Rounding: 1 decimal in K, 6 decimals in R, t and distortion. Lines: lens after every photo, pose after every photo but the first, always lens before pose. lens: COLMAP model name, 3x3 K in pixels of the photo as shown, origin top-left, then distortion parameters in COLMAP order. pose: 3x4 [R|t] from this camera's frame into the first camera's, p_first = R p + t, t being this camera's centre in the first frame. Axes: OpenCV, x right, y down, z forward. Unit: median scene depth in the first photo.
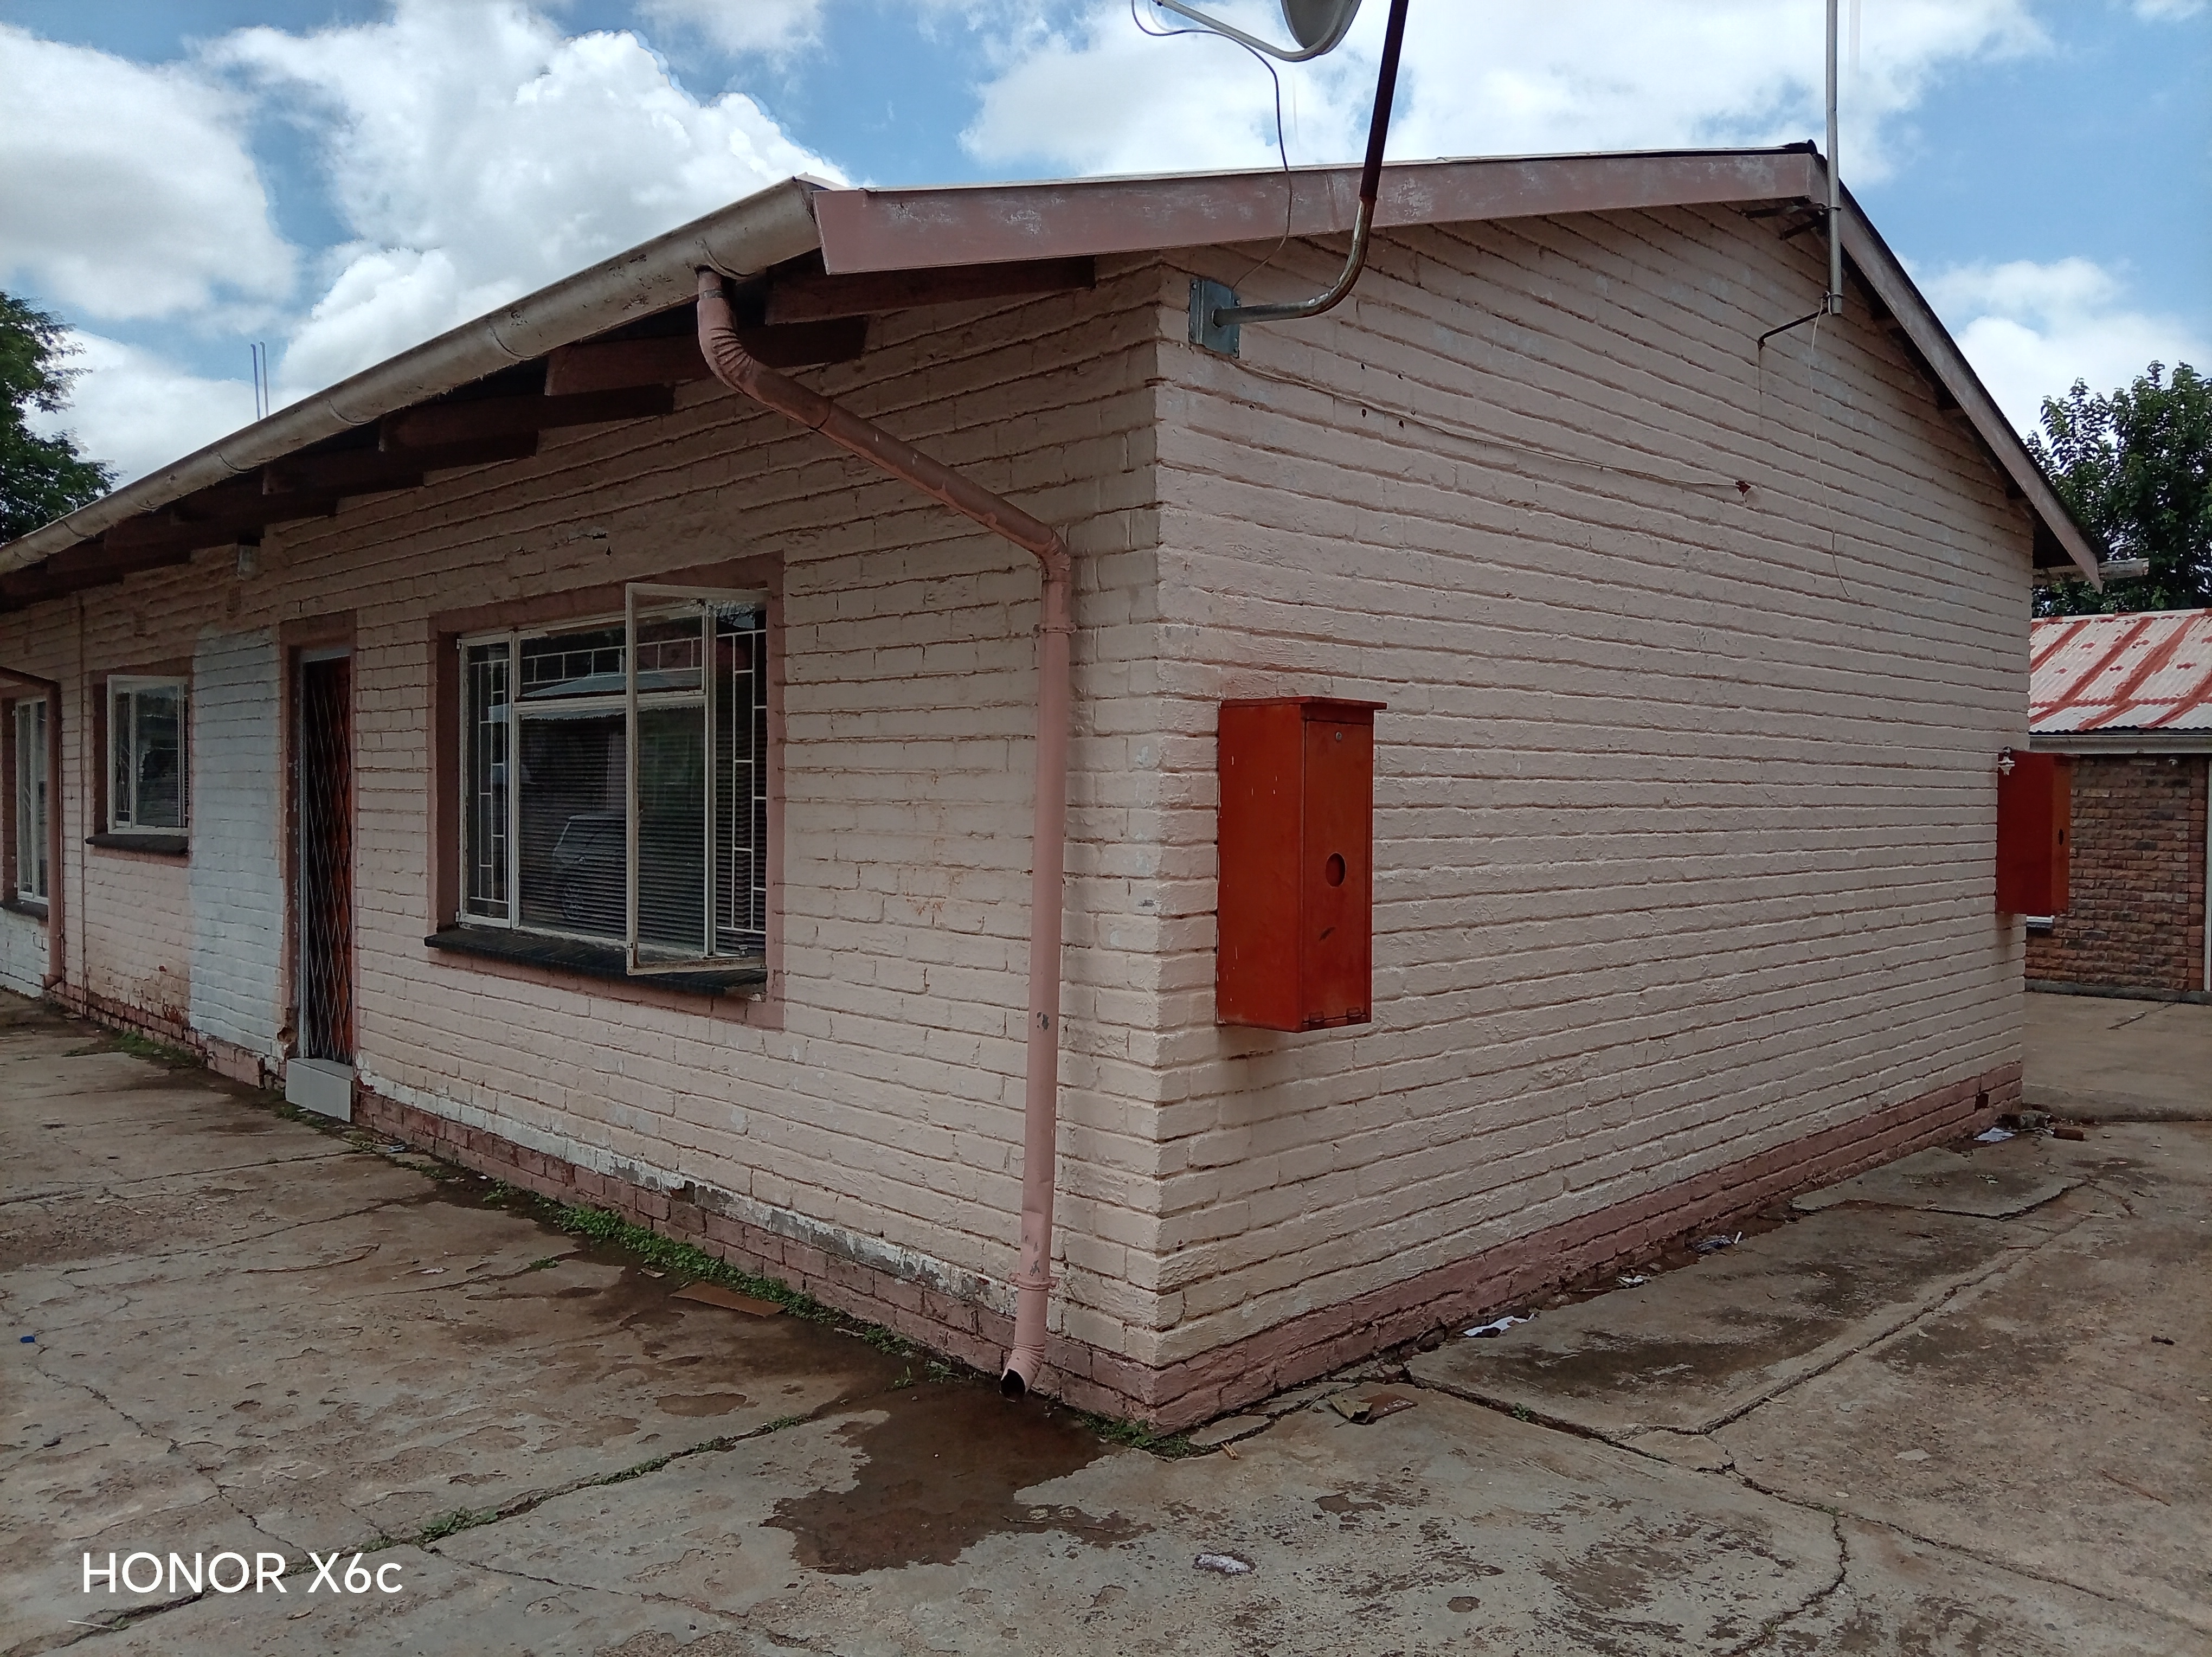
lens RADIAL K [[1644.8, 0, 1106.0], [0, 1644.8, 828.5], [0, 0, 1]] dist [0.054548, -0.111576]
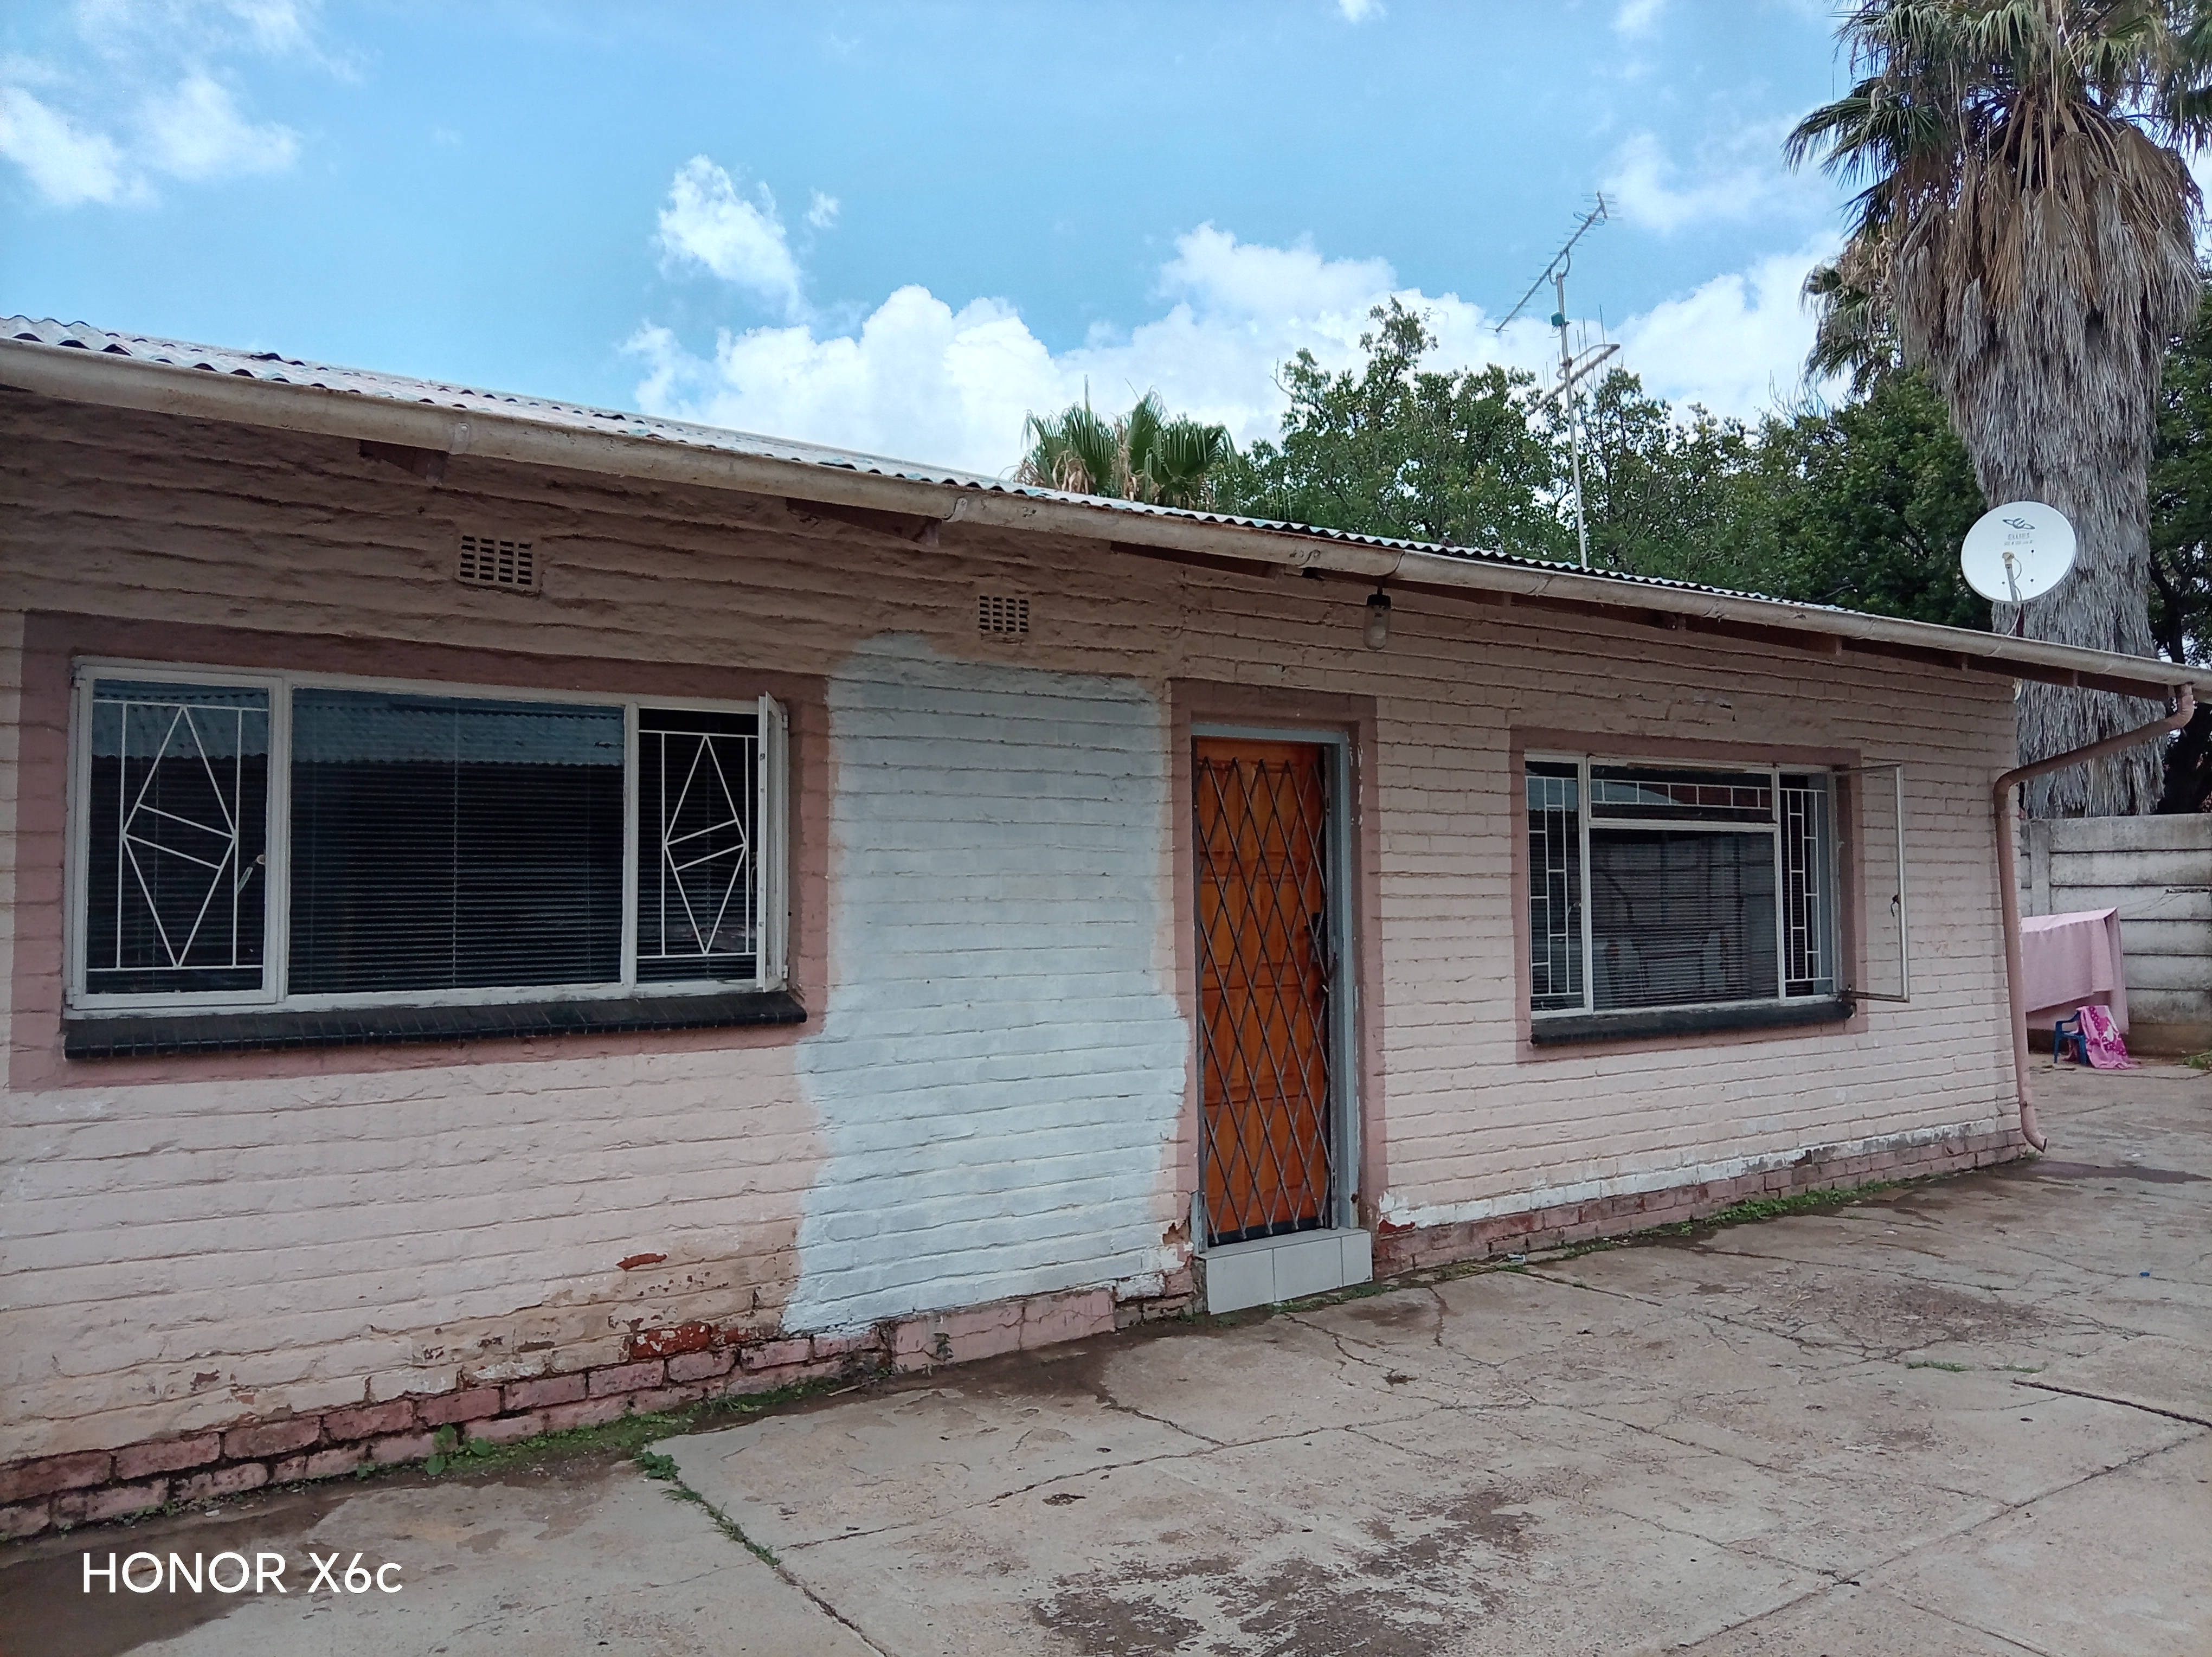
lens RADIAL K [[1644.8, 0, 1106.0], [0, 1644.8, 828.5], [0, 0, 1]] dist [0.054548, -0.111576]
pose [[0.171119, 0.034510, 0.984646, -1.856639], [0.032957, 0.998627, -0.040728, -0.038351], [-0.984699, 0.039420, 0.169747, 1.362182]]
